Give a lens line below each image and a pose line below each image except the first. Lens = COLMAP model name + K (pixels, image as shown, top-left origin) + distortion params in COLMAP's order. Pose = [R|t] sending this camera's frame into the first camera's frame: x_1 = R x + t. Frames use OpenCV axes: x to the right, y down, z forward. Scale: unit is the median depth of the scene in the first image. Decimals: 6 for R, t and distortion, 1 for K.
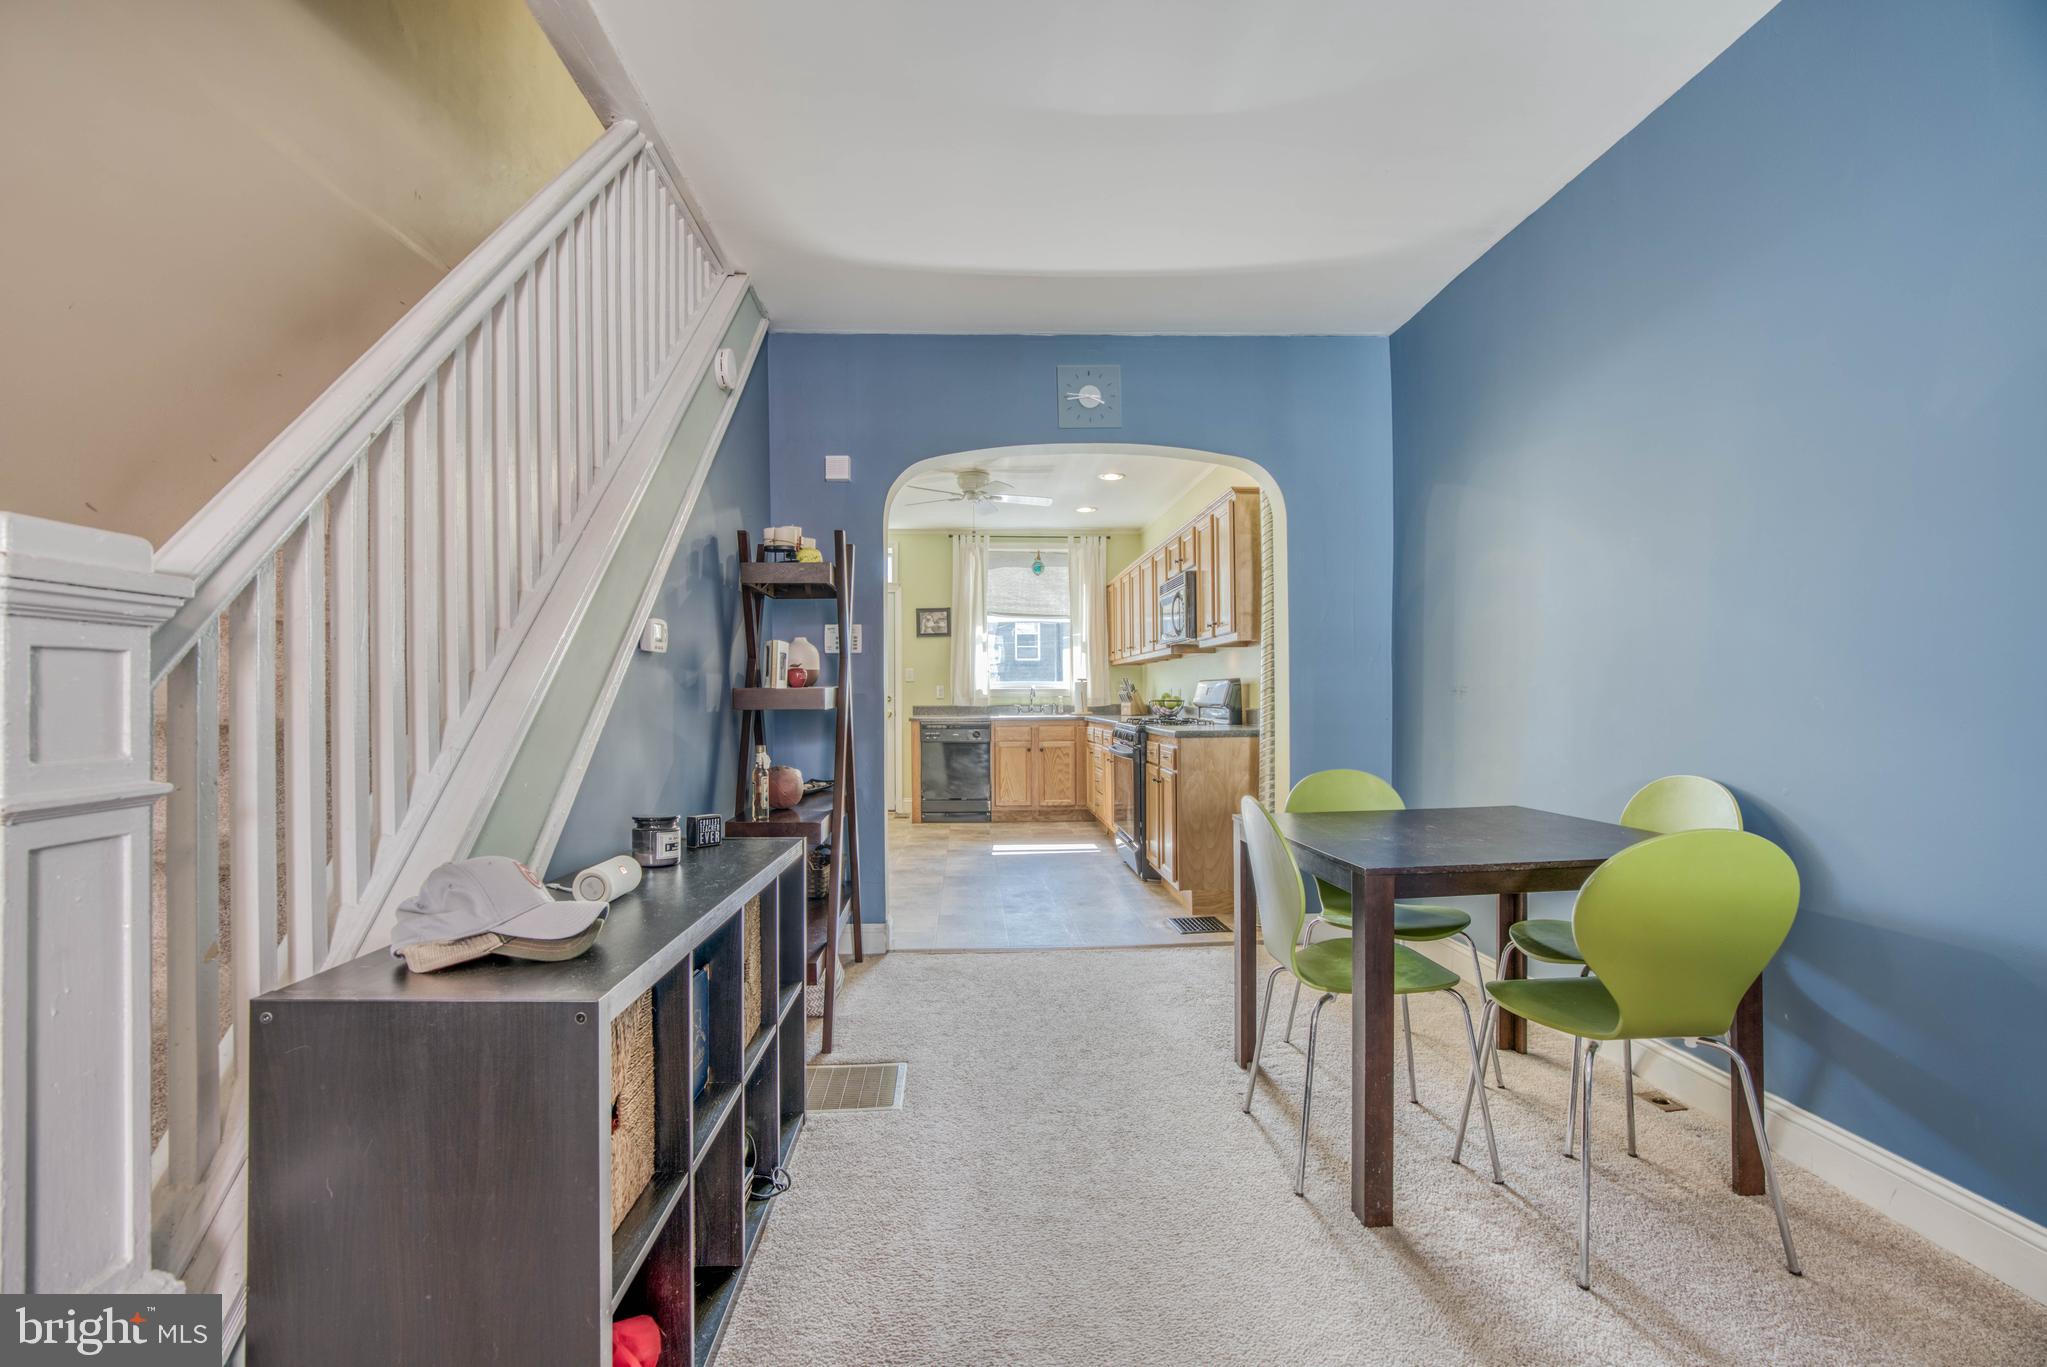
lens RADIAL K [[937.6, 0, 1012.8], [0, 937.6, 687.3], [0, 0, 1]] dist [-0.063828, 0.023764]
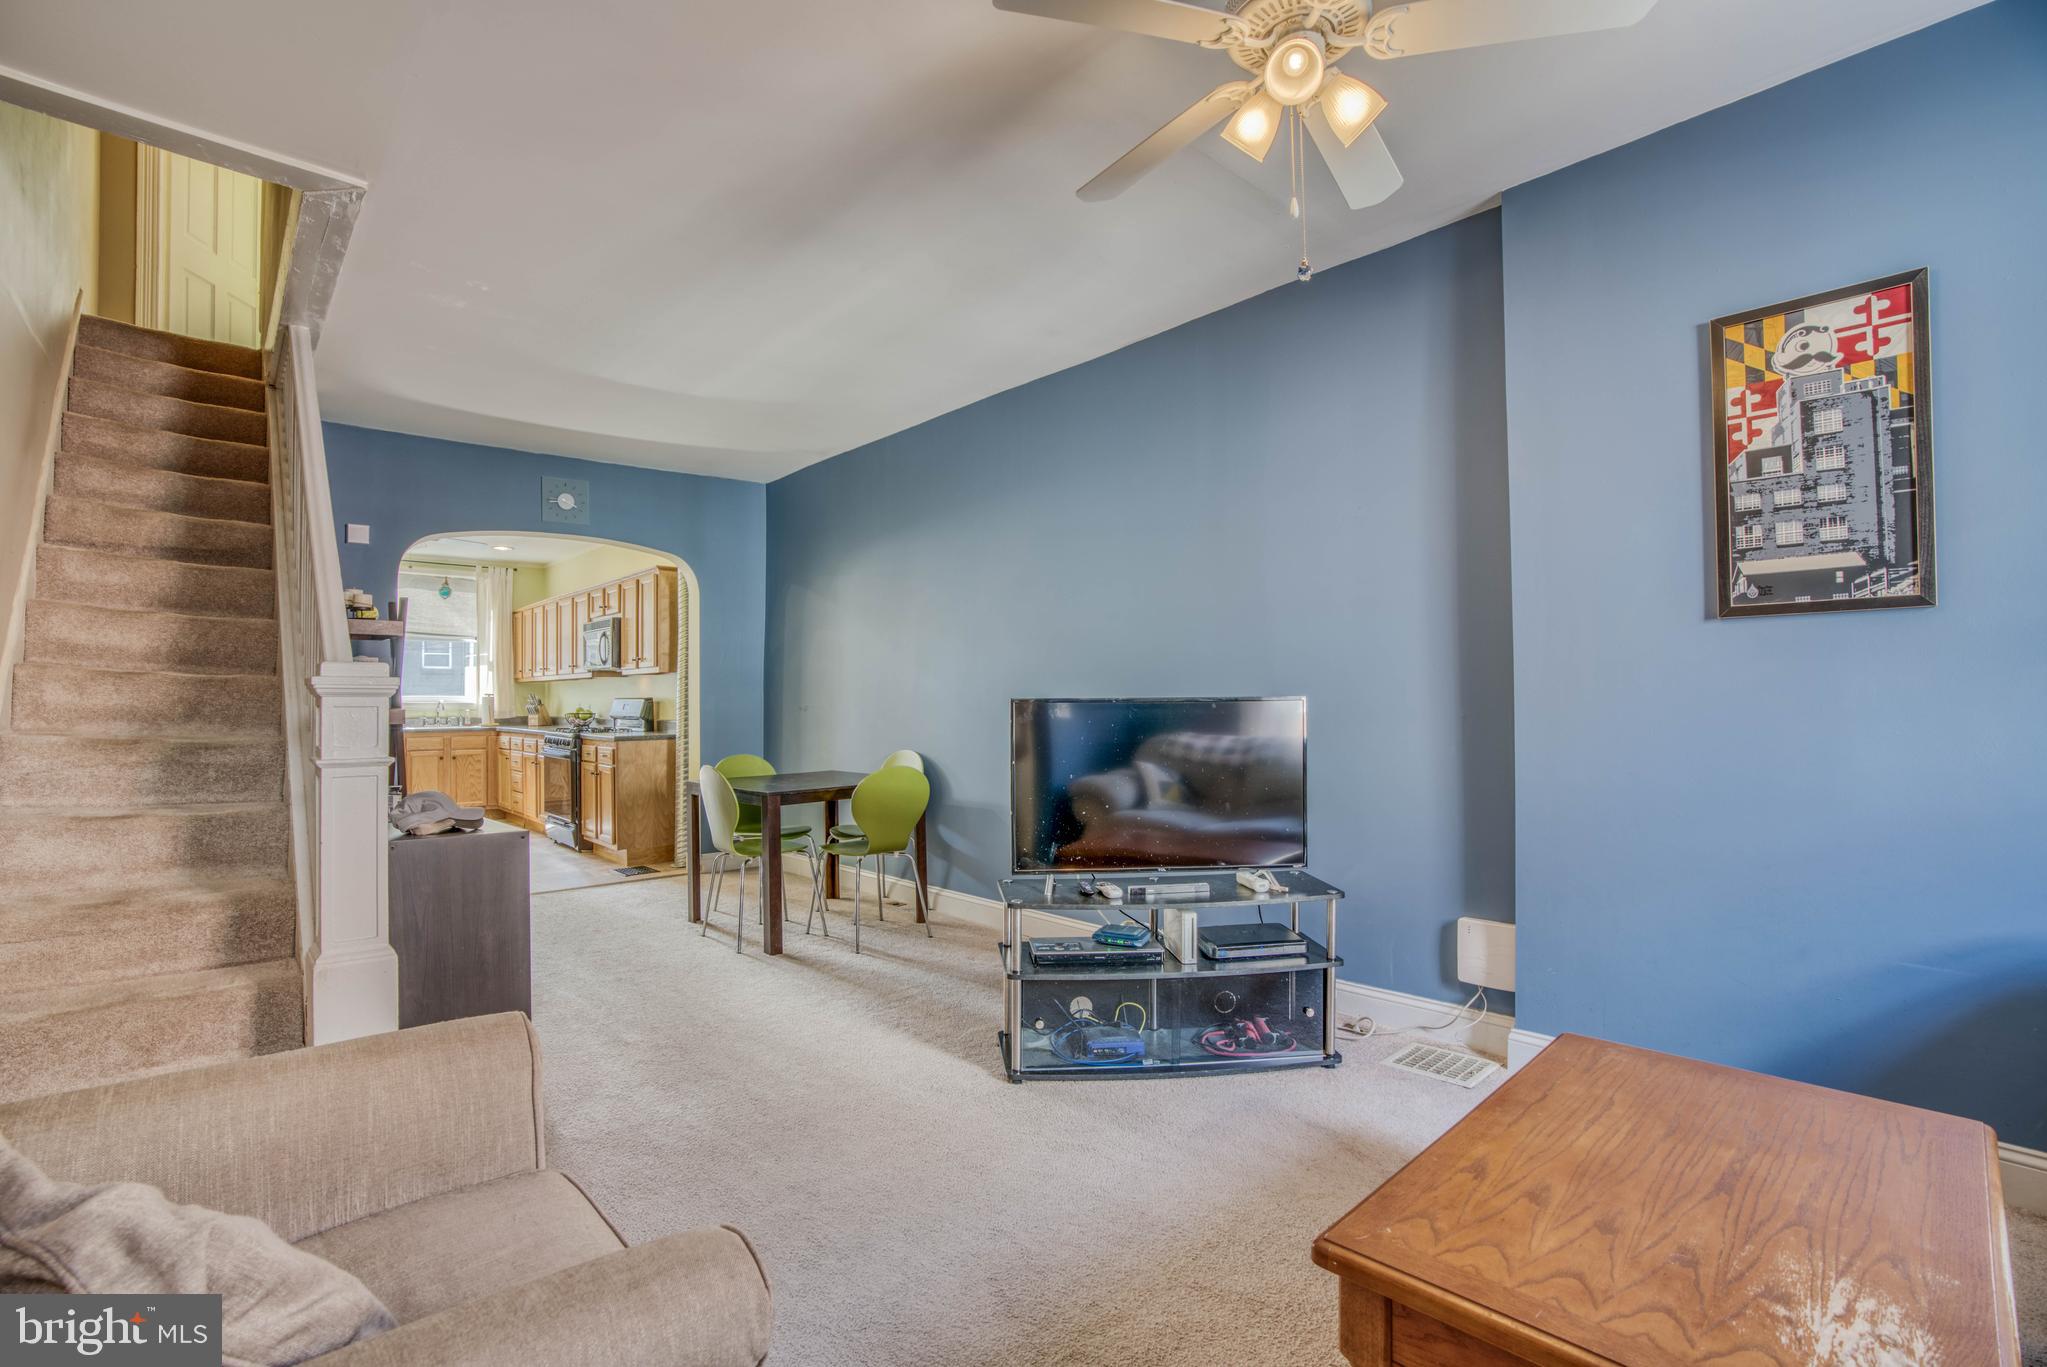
lens RADIAL K [[937.6, 0, 1008.4], [0, 937.6, 692.6], [0, 0, 1]] dist [-0.063828, 0.023764]
pose [[0.780968, 0.006936, 0.624532, -0.200446], [-0.005035, 0.999976, -0.004809, -0.013103], [-0.624551, 0.000611, 0.780984, -0.389424]]
